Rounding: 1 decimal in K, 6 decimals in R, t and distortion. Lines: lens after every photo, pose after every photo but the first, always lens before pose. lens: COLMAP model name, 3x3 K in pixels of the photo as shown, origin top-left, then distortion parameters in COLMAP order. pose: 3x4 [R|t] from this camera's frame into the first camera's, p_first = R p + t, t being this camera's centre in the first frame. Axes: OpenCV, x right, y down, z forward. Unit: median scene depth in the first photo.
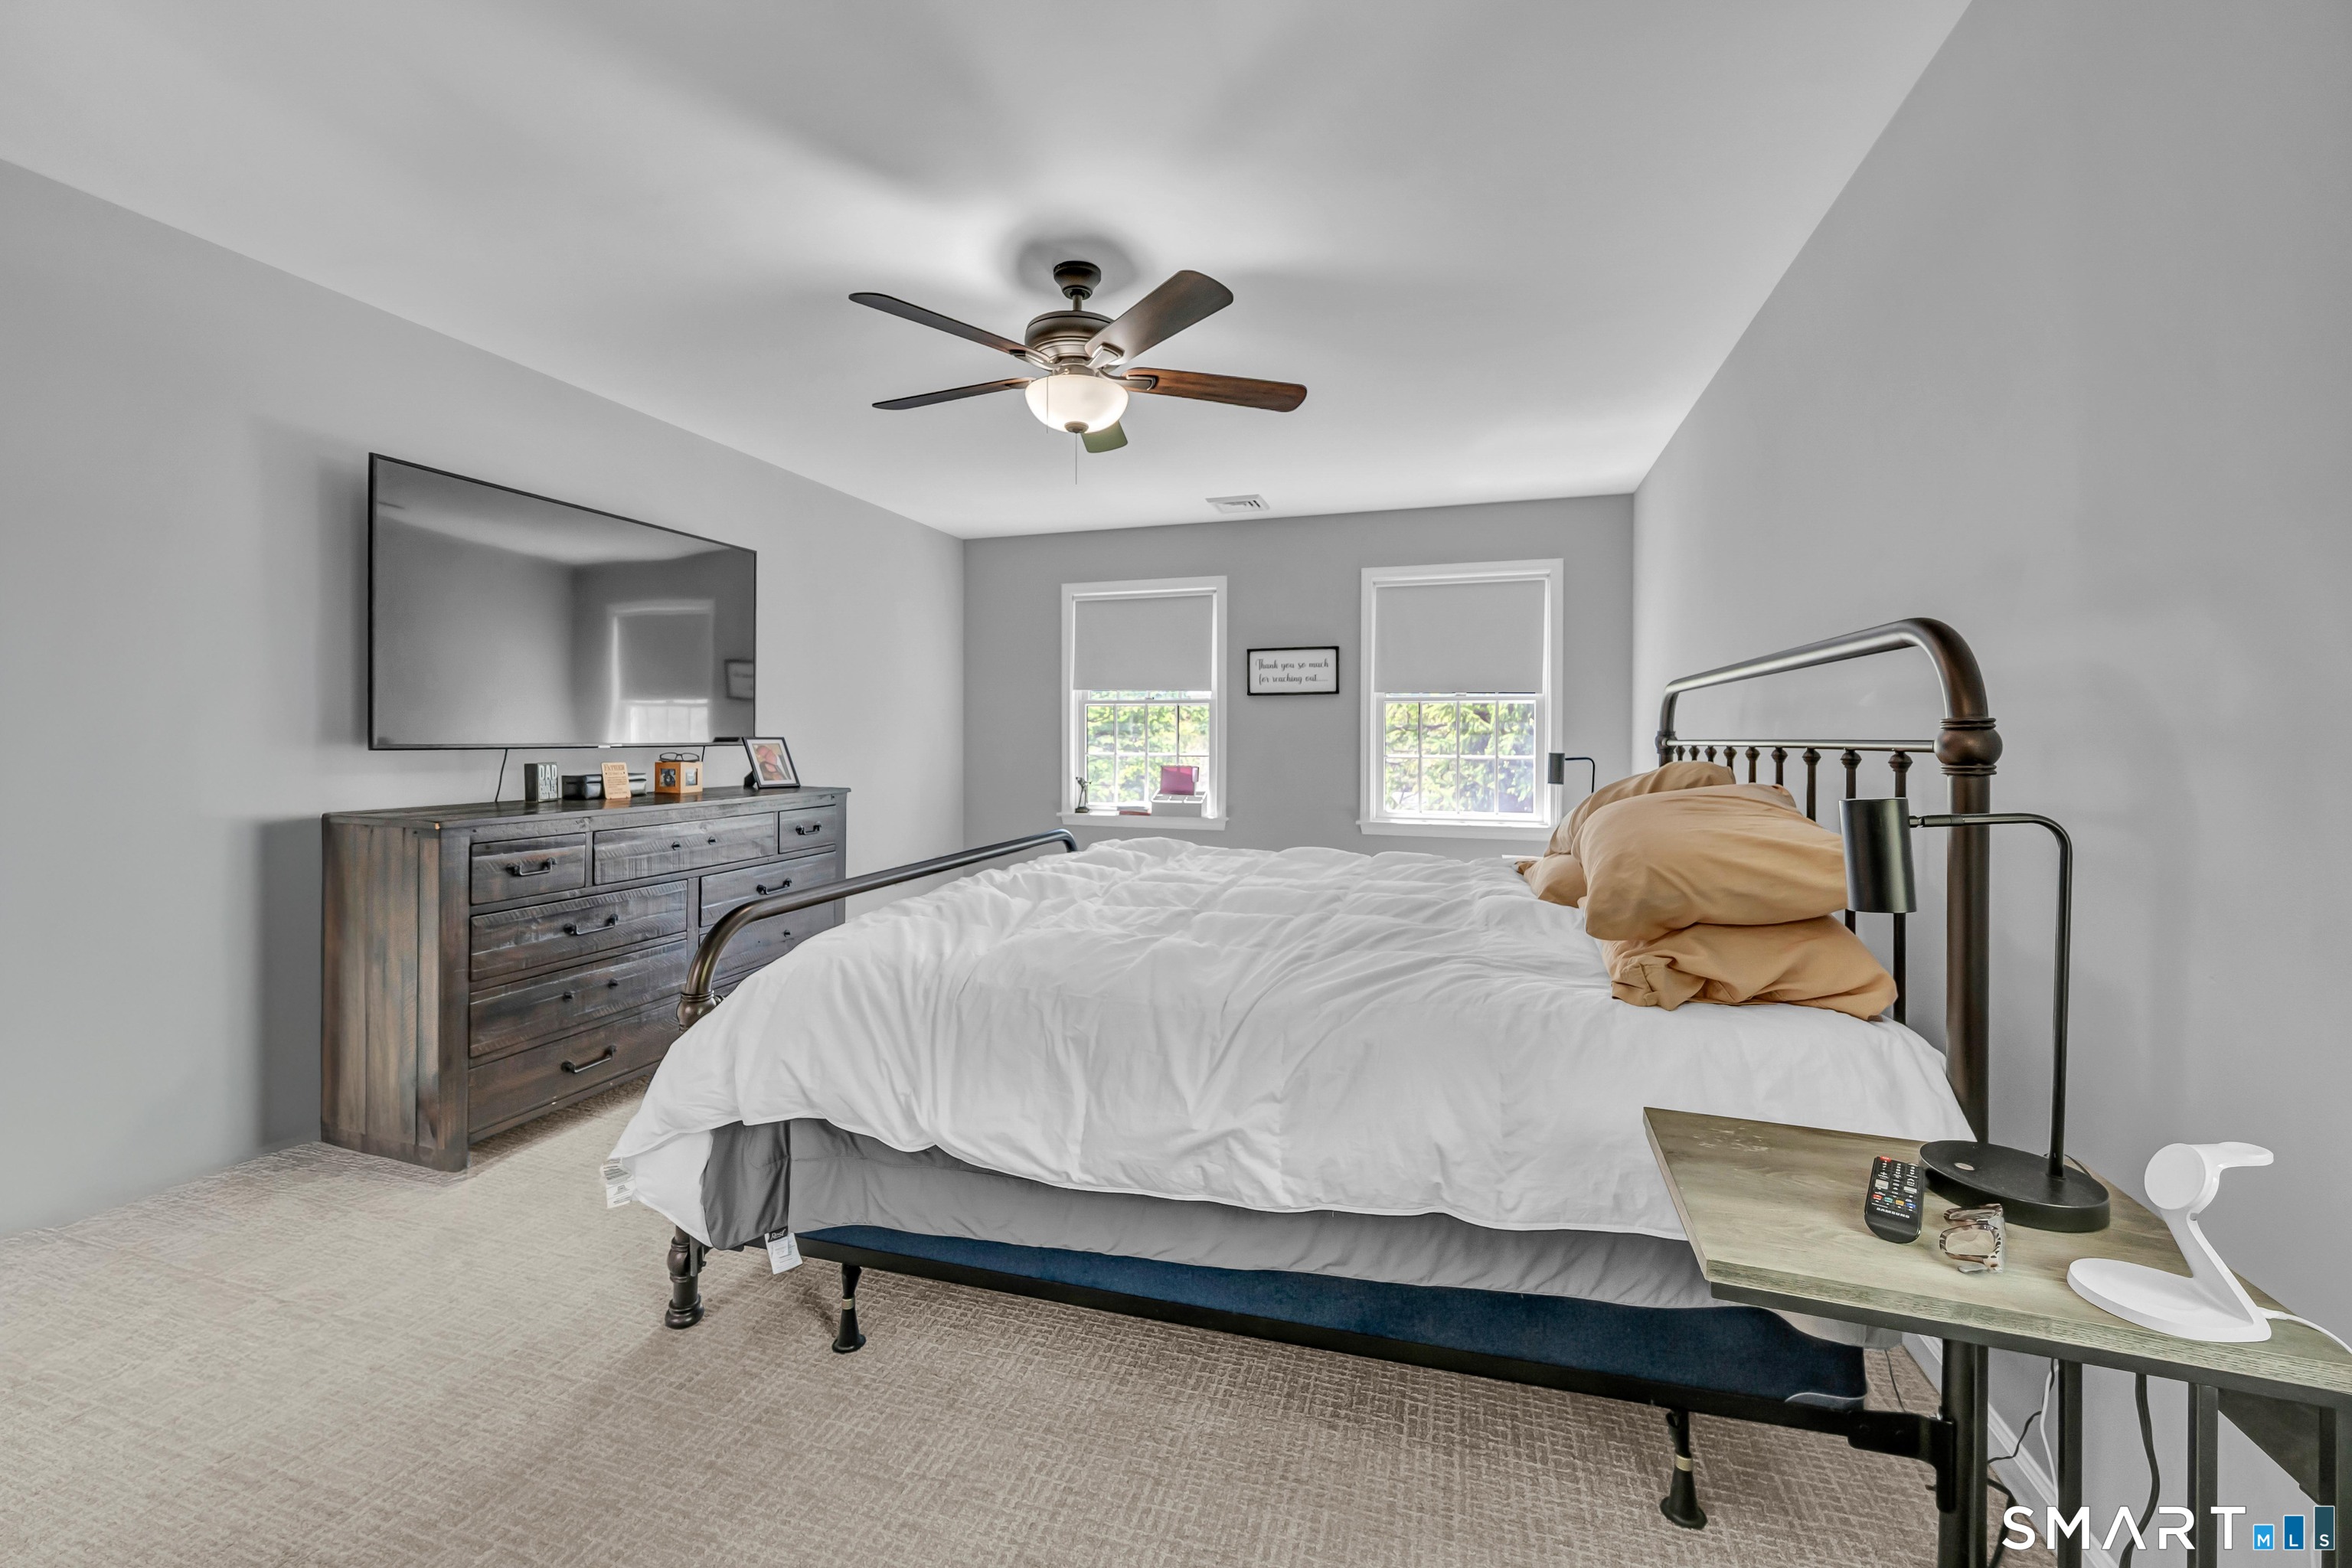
lens RADIAL K [[939.6, 0, 1164.3], [0, 939.6, 737.6], [0, 0, 1]] dist [-0.003625, -0.000260]
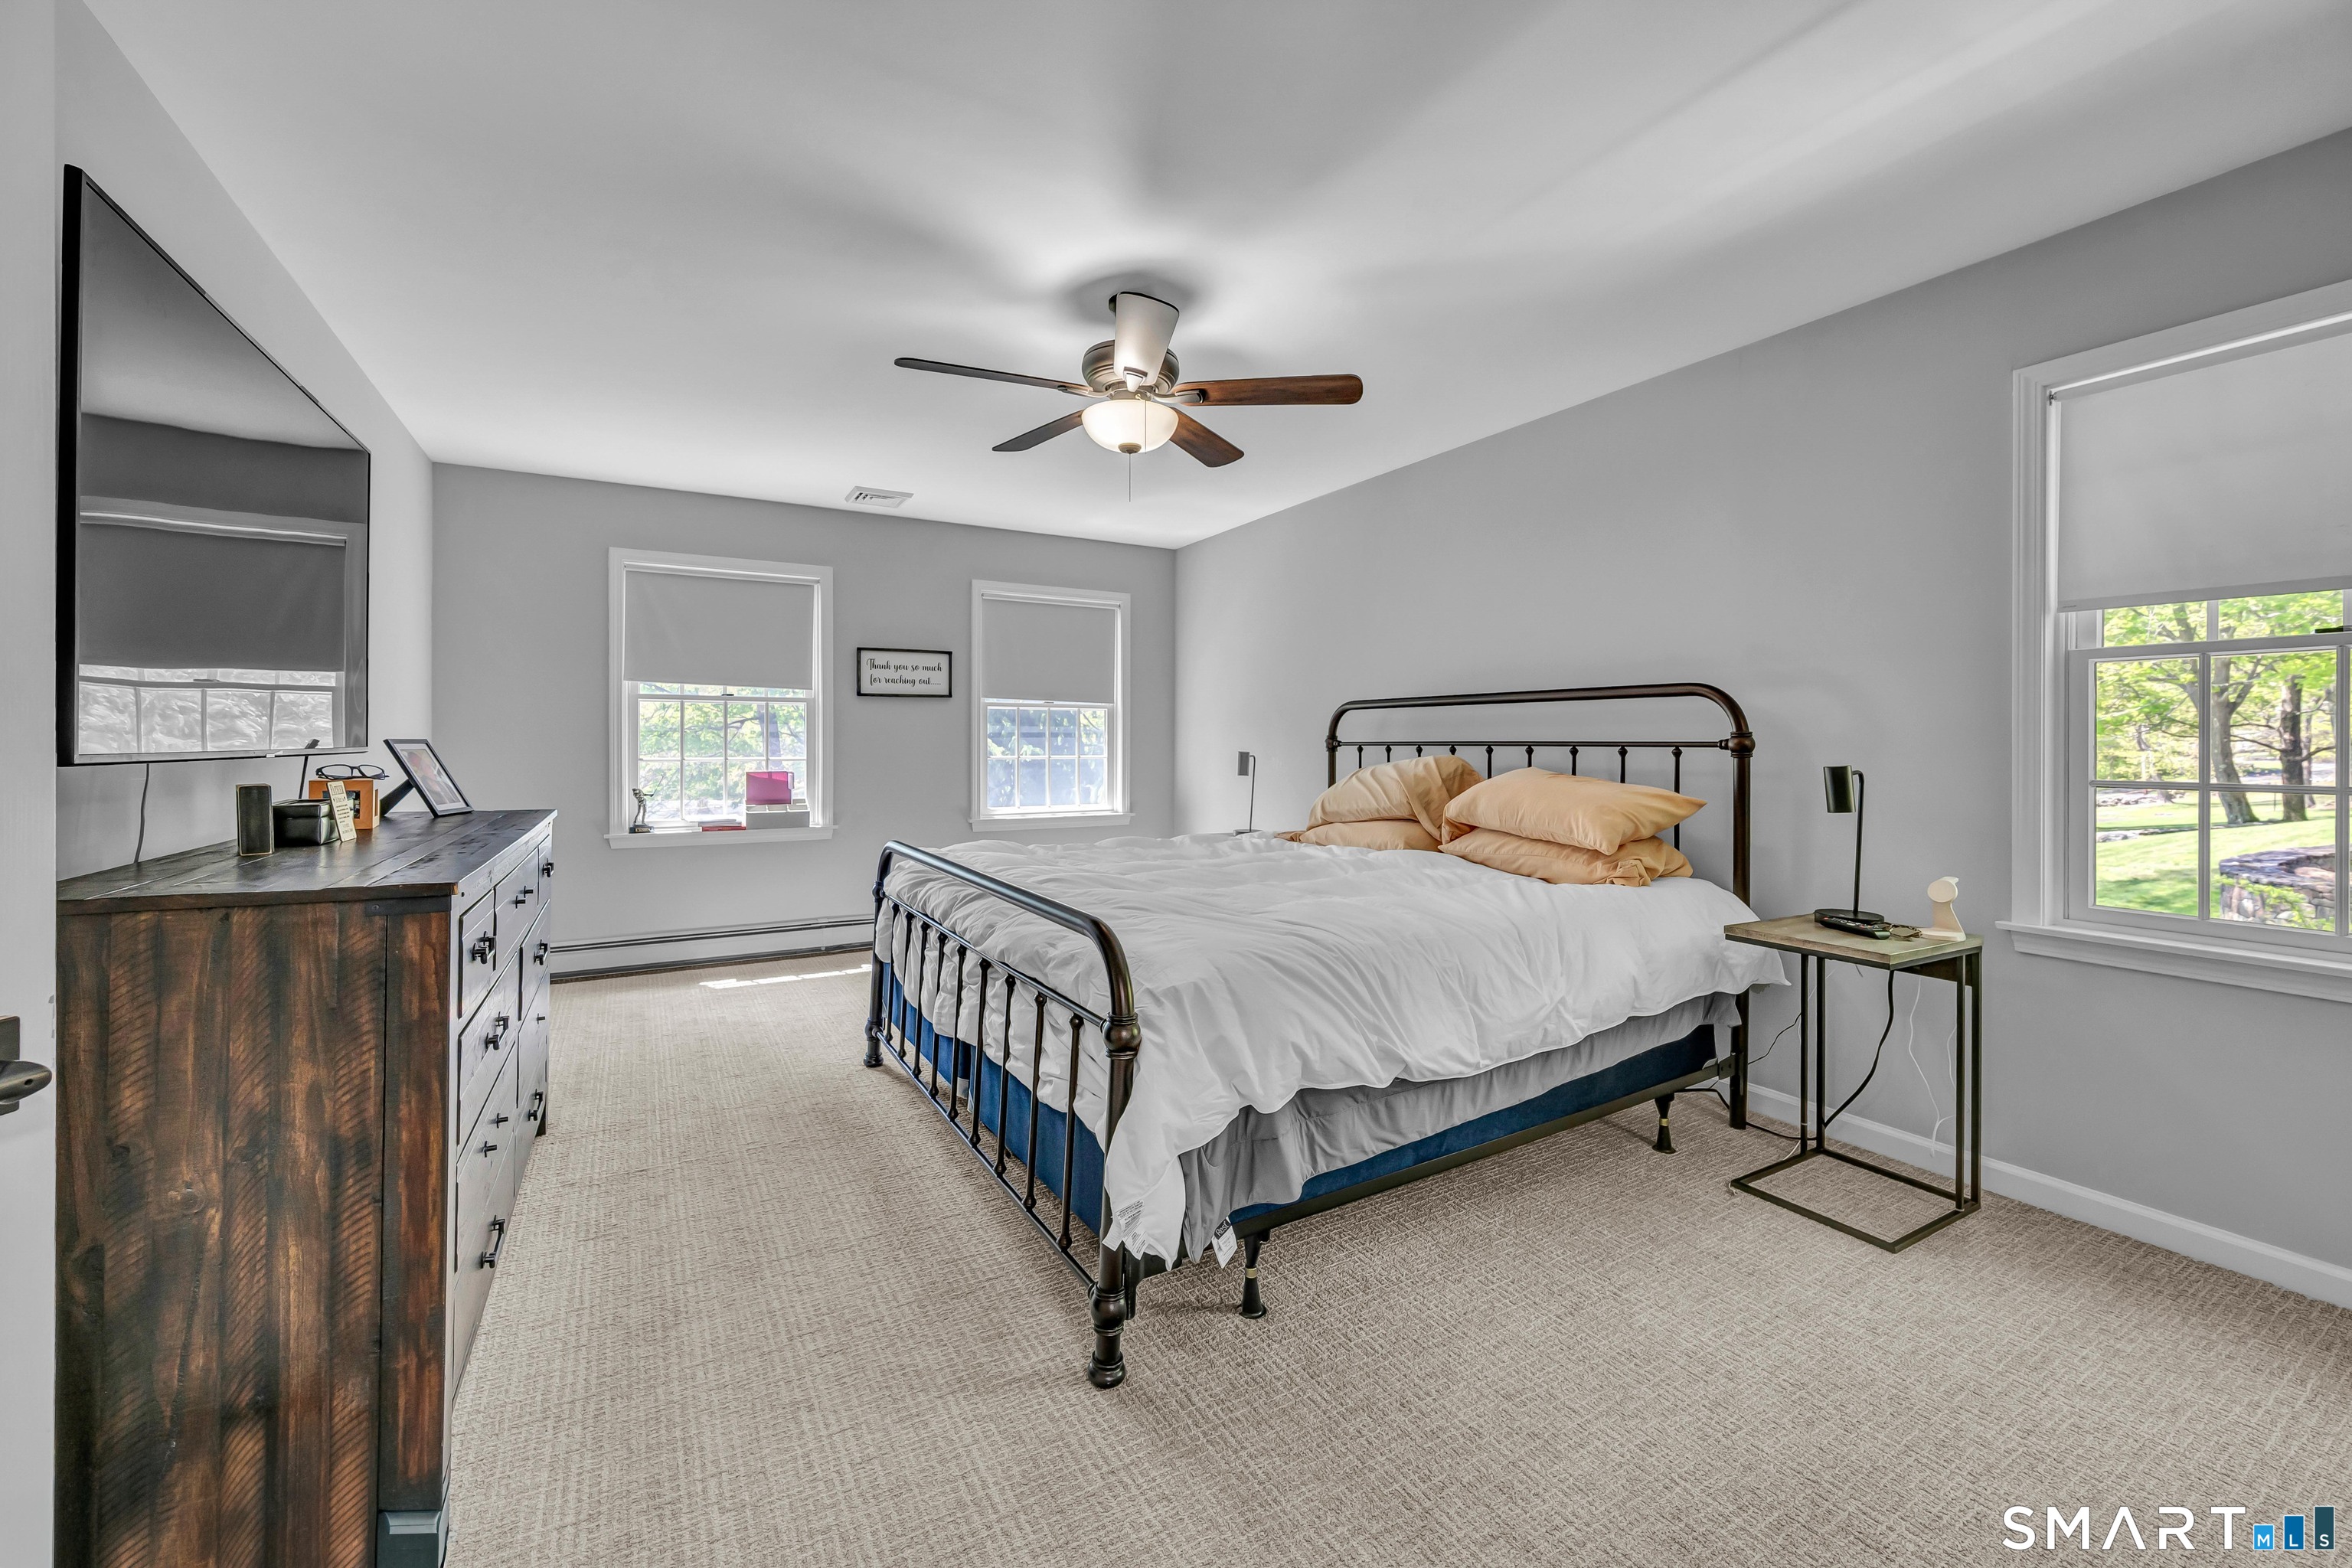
lens RADIAL K [[939.6, 0, 1176.7], [0, 939.6, 738.3], [0, 0, 1]] dist [-0.003625, -0.000260]
pose [[0.677457, 0.000311, 0.735563, -0.399403], [0.000468, 1.000000, -0.000855, -0.000722], [-0.735563, 0.000923, 0.677456, 0.115556]]
